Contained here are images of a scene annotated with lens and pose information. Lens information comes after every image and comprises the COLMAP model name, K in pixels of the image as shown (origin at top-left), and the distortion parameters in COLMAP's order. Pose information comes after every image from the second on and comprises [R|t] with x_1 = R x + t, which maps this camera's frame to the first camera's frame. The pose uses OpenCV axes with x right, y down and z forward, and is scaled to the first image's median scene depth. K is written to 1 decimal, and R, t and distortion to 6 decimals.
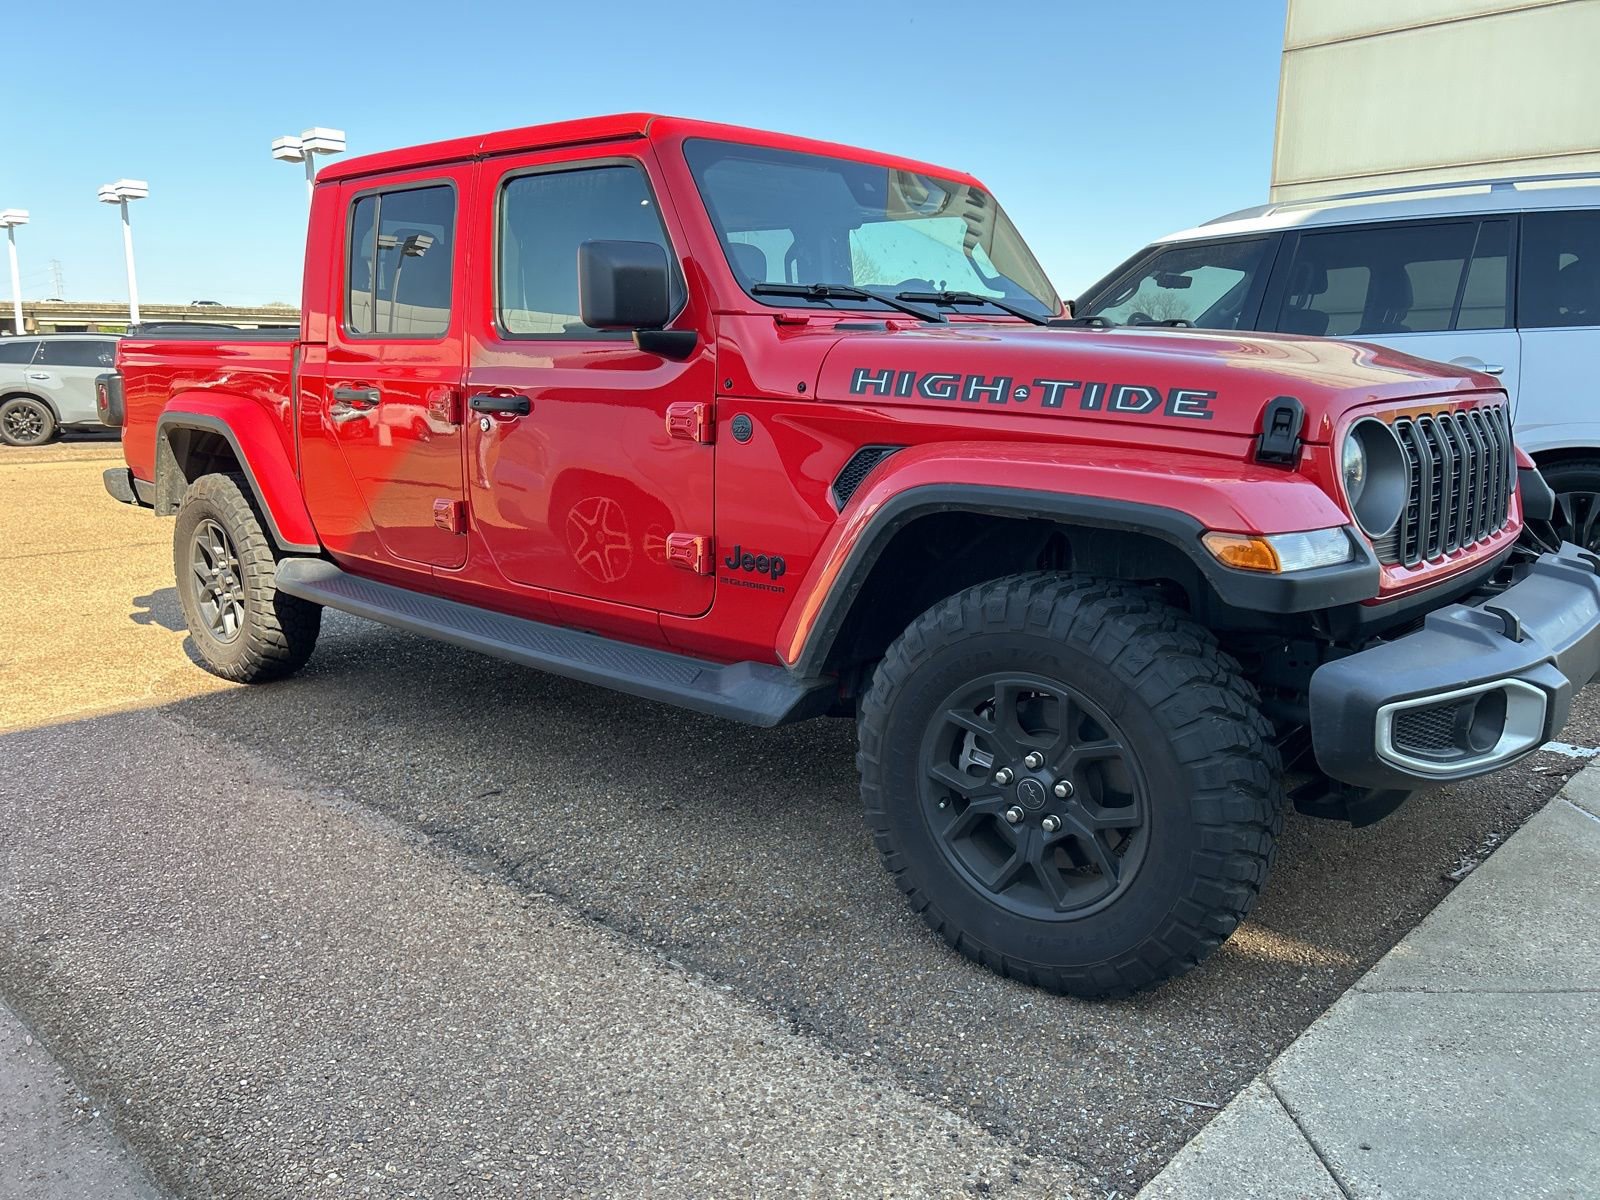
lens RADIAL K [[1231.8, 0, 773.8], [0, 1231.8, 604.3], [0, 0, 1]] dist [0.061225, -0.069804]
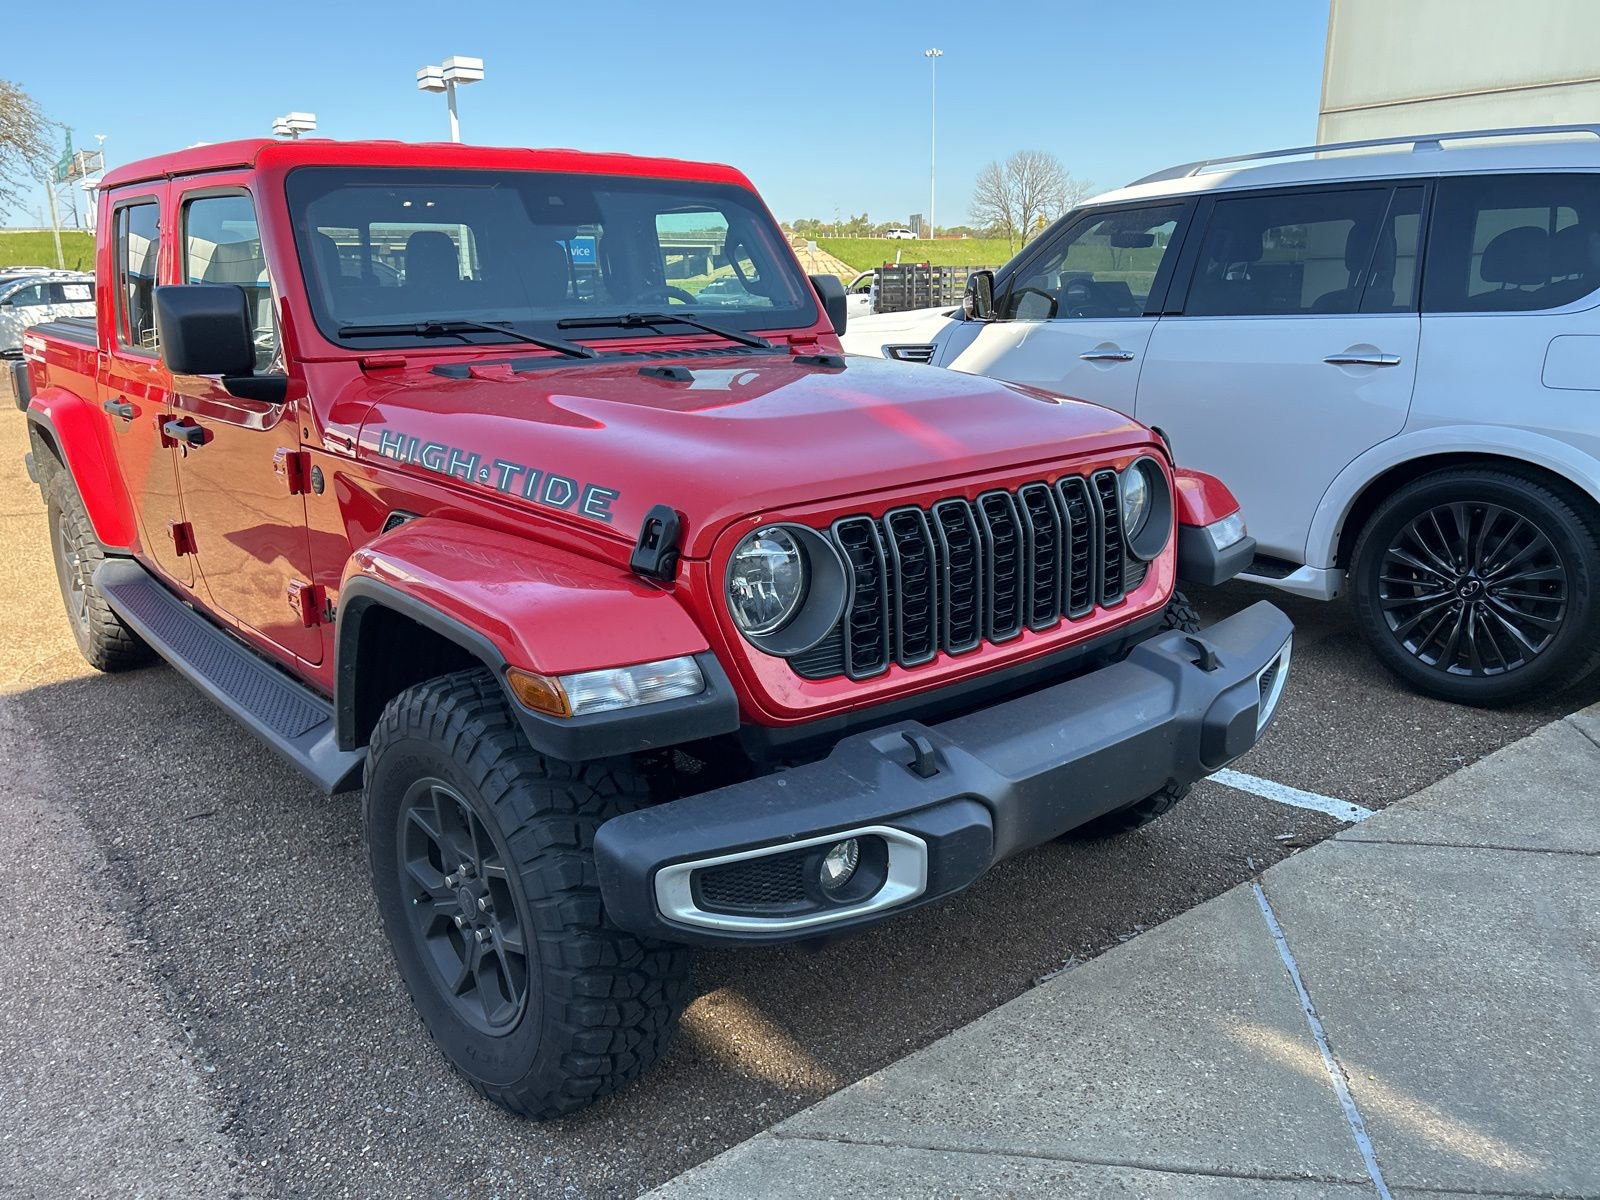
lens RADIAL K [[1231.8, 0, 803.1], [0, 1231.8, 605.7], [0, 0, 1]] dist [0.061225, -0.069804]
pose [[0.990038, 0.022728, -0.138956, 0.556669], [-0.012722, 0.997289, 0.072477, -0.138772], [0.140227, -0.069987, 0.987643, 0.100607]]
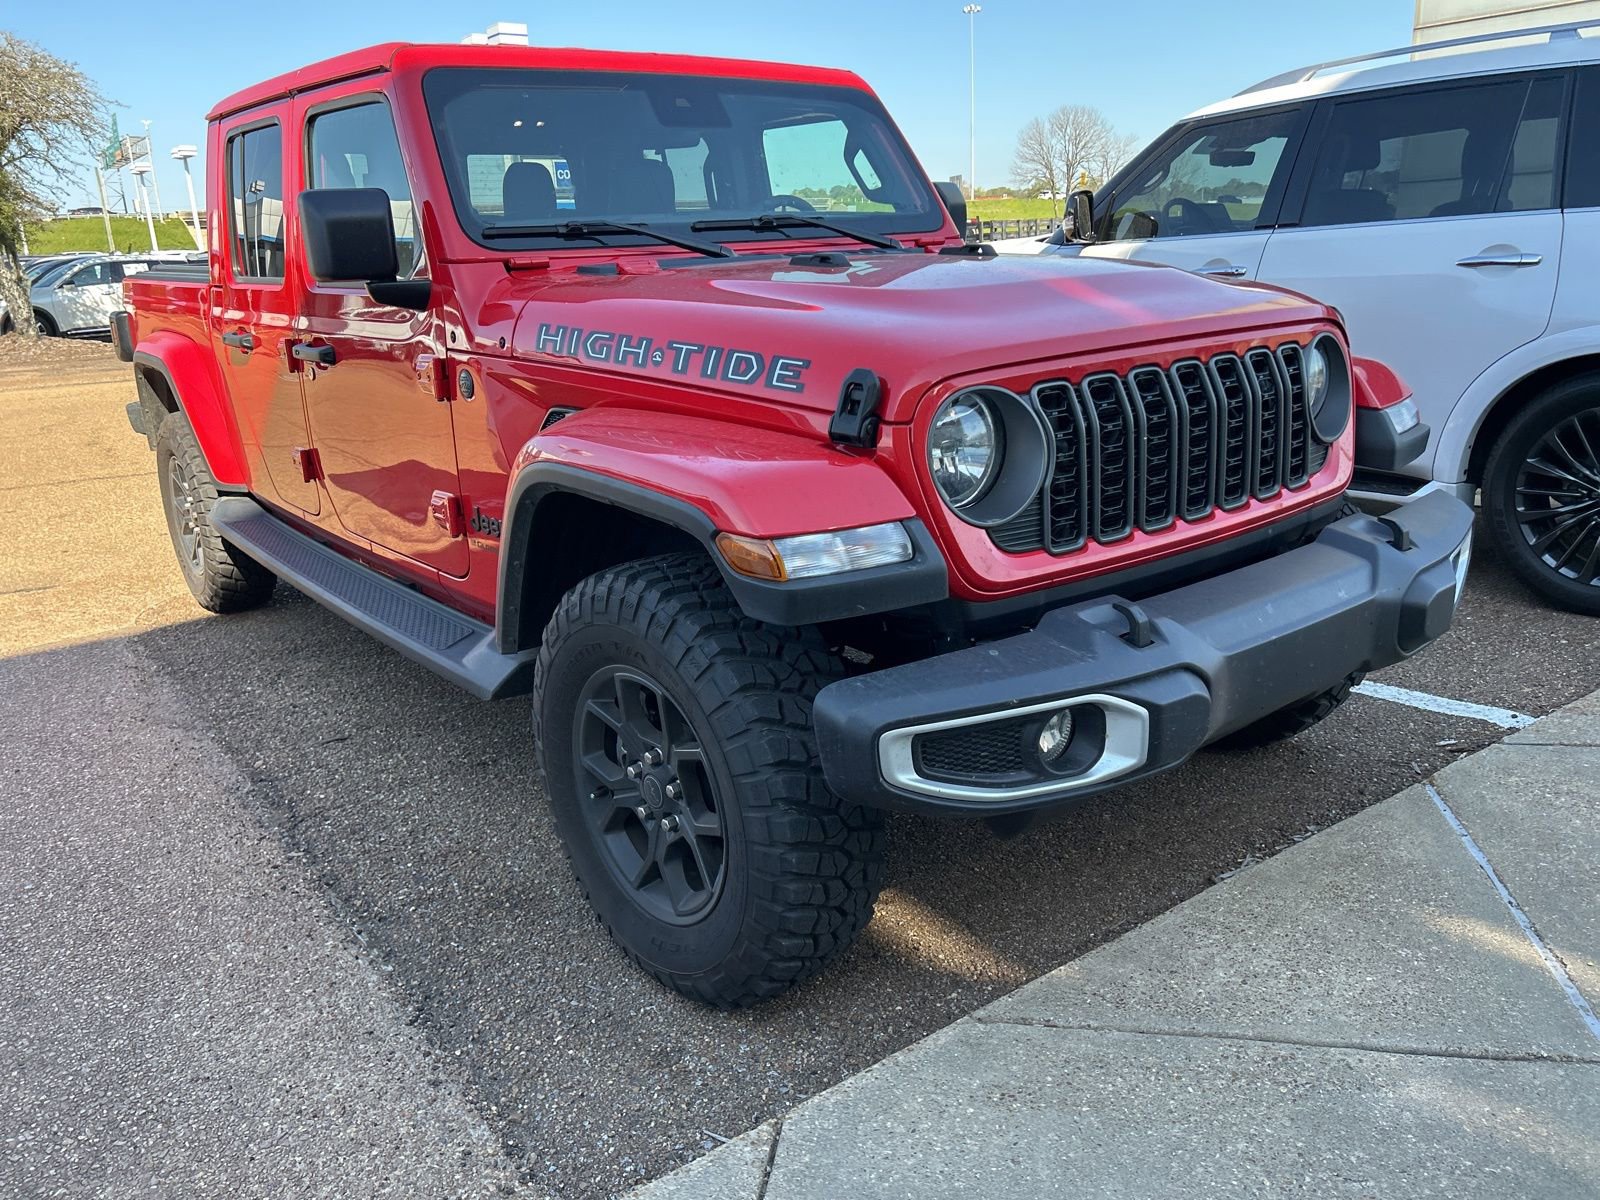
lens RADIAL K [[1231.8, 0, 798.6], [0, 1231.8, 606.8], [0, 0, 1]] dist [0.061225, -0.069804]
pose [[0.984537, 0.008802, -0.174956, 0.452725], [0.008169, 0.995344, 0.096044, -0.072173], [0.174986, -0.095988, 0.979881, 0.103464]]
